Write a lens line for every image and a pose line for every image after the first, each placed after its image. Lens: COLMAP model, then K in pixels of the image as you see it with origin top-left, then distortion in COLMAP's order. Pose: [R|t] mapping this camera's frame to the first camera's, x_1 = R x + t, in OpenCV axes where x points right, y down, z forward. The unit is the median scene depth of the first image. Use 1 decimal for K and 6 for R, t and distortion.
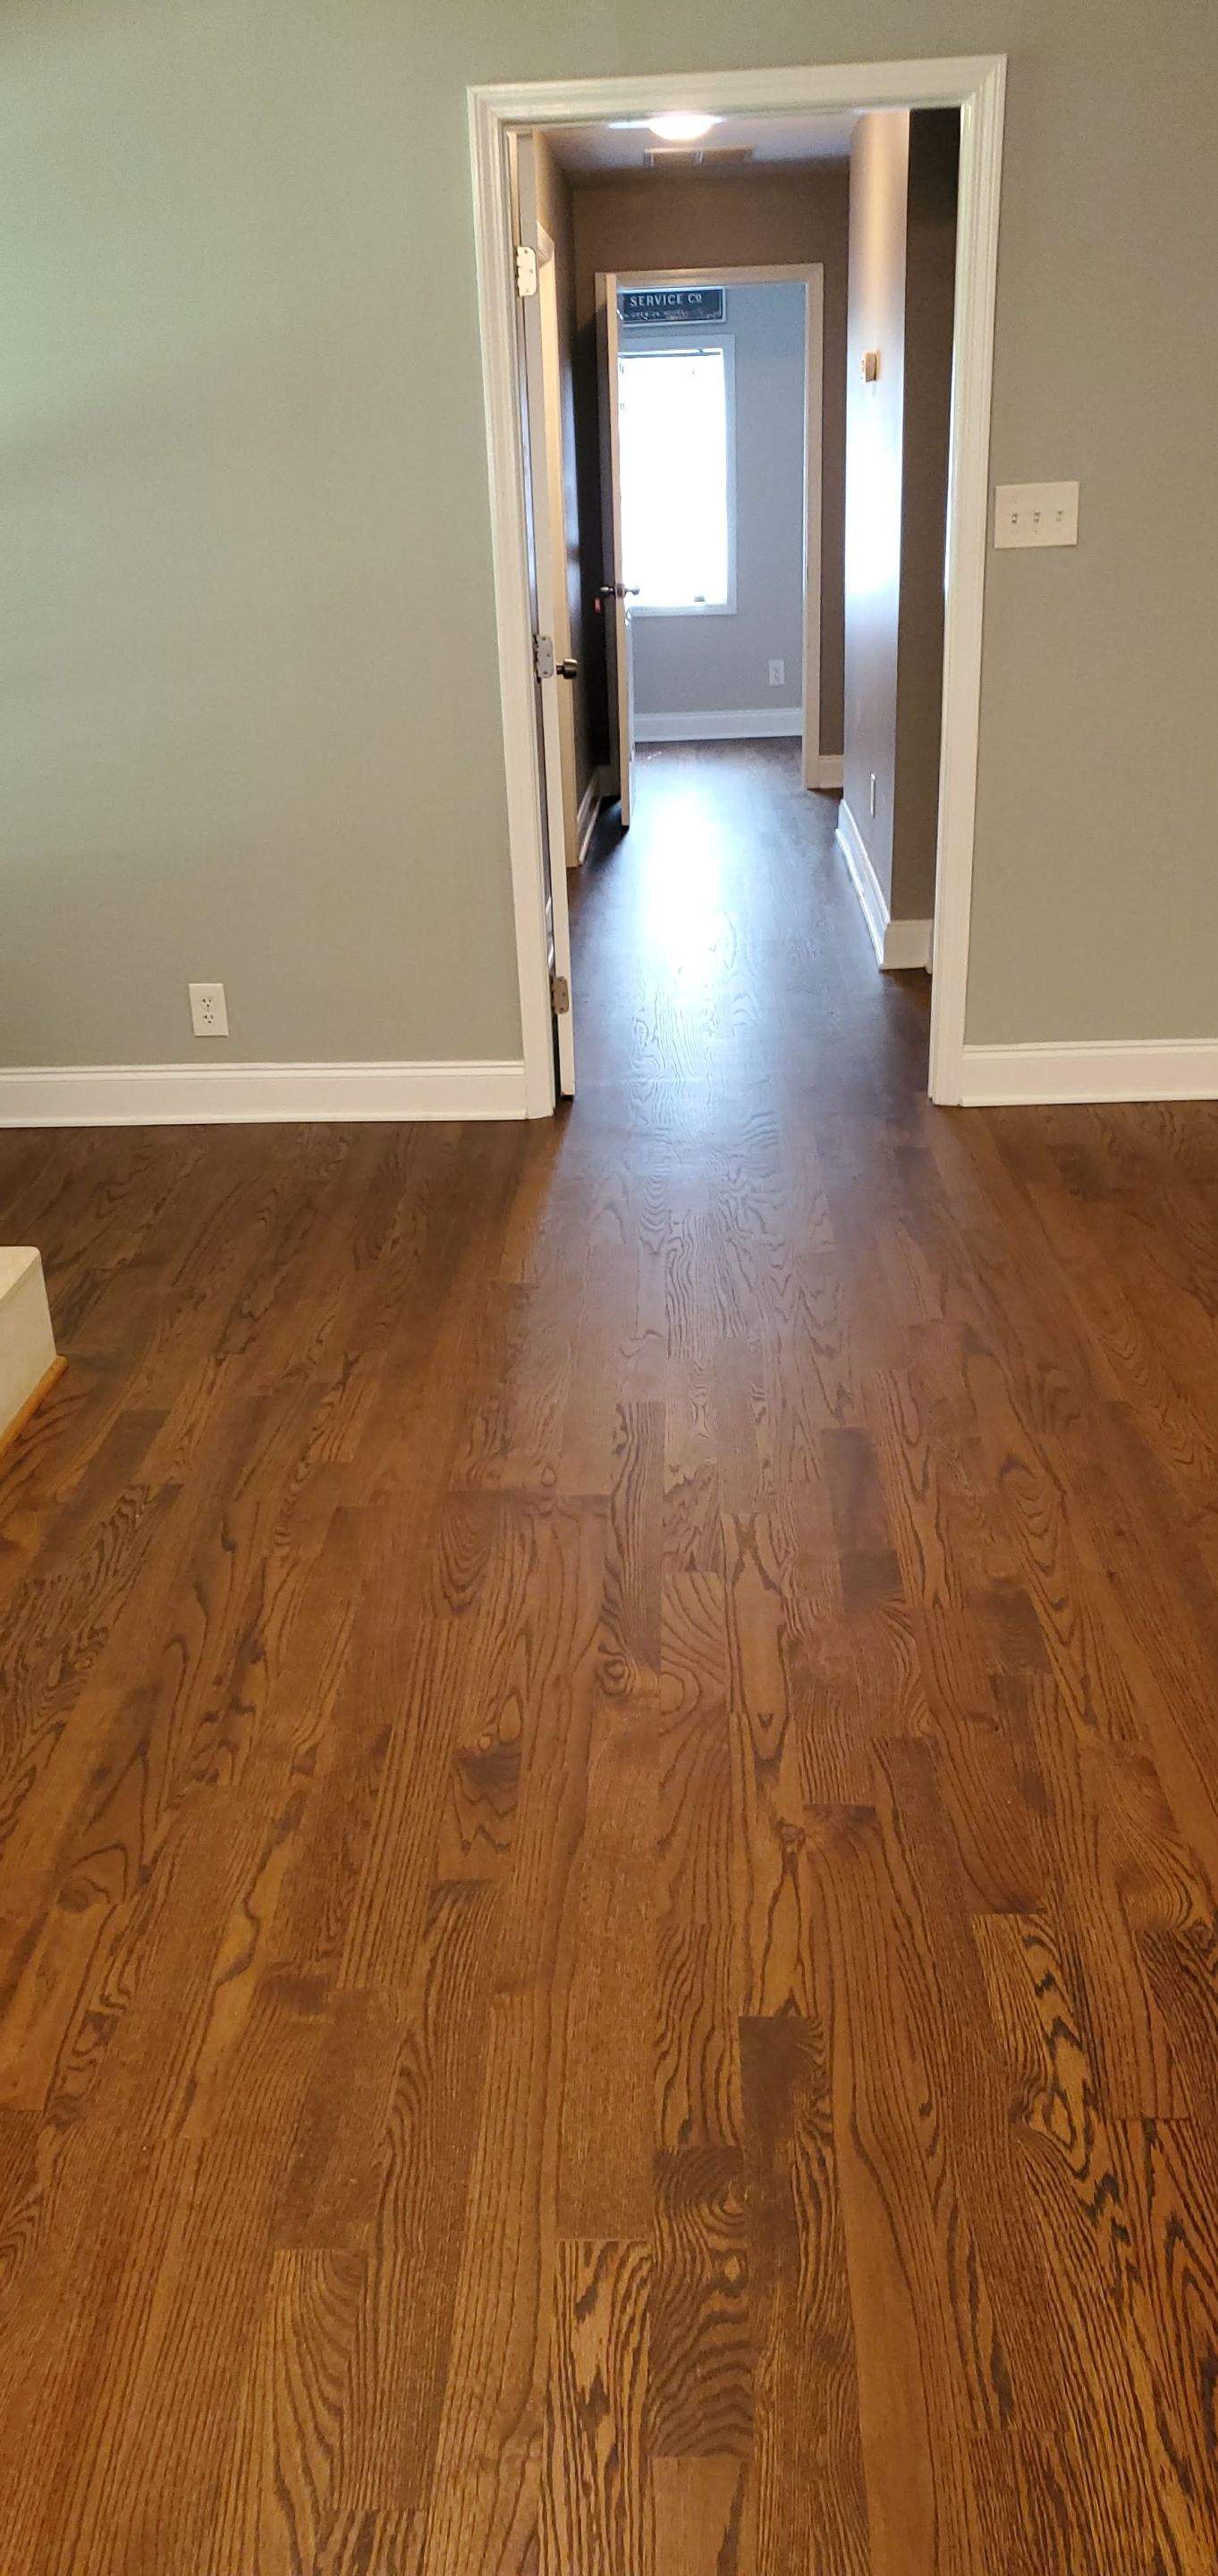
lens RADIAL K [[2041.4, 0, 609.0], [0, 2041.4, 1288.0], [0, 0, 1]] dist [0.140540, 0.000334]
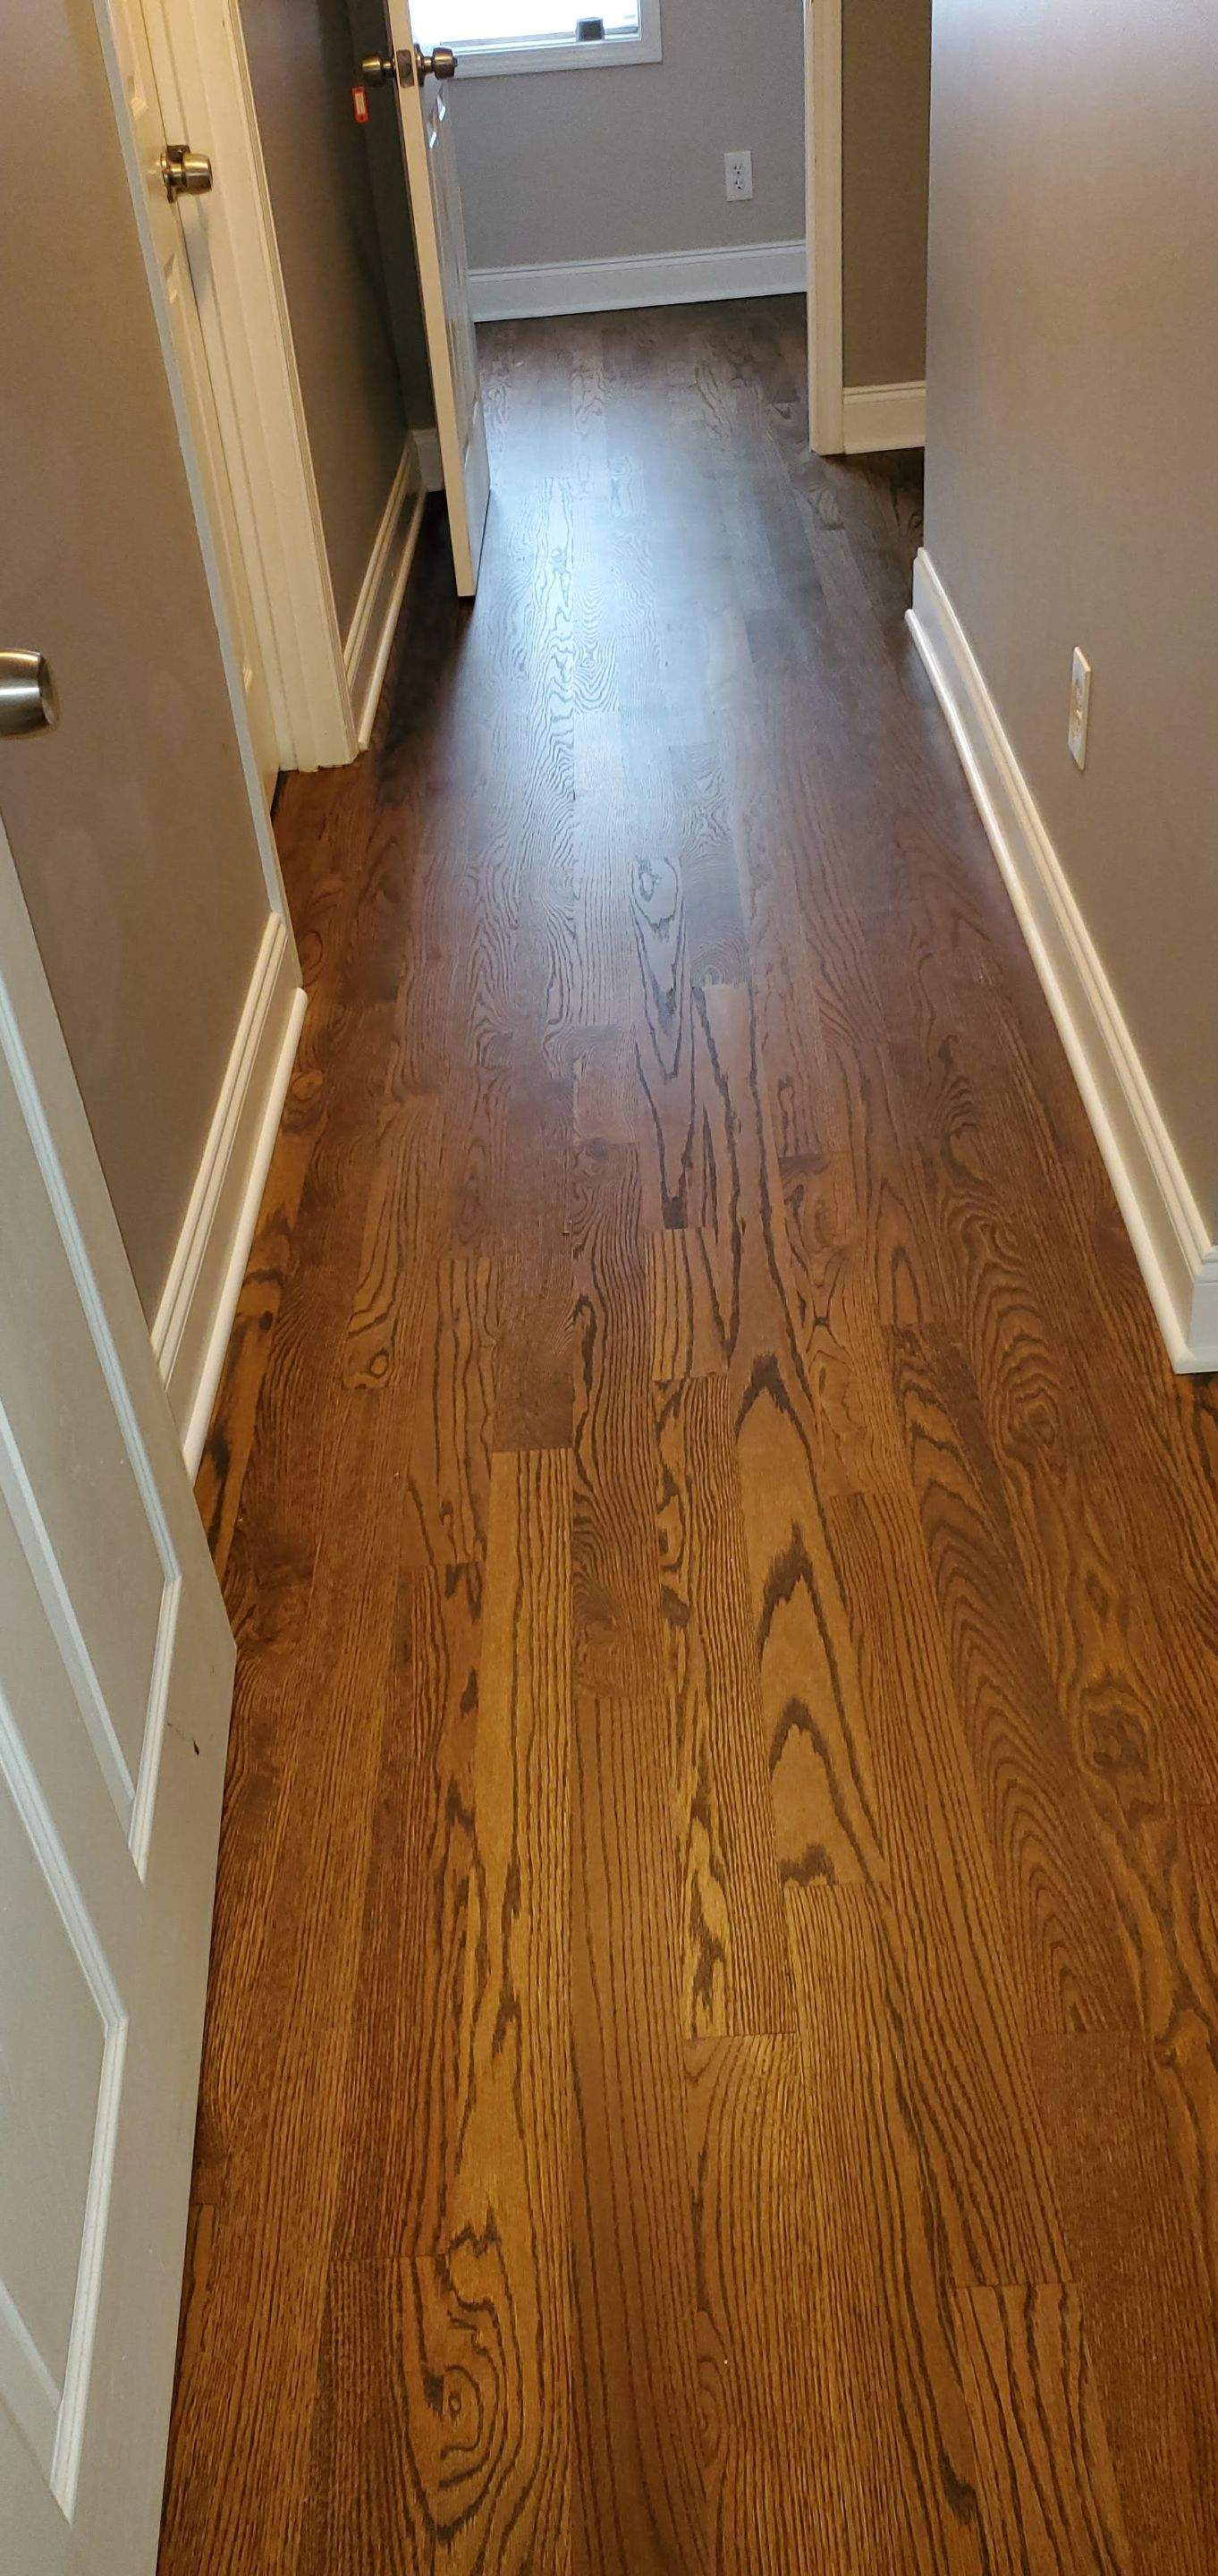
lens RADIAL K [[2014.0, 0, 609.0], [0, 2014.0, 1288.0], [0, 0, 1]] dist [0.001542, 0.001472]
pose [[0.997583, -0.068226, 0.013137, 0.022382], [0.062510, 0.963864, 0.258956, -0.176561], [-0.030330, -0.257509, 0.965800, 0.470538]]
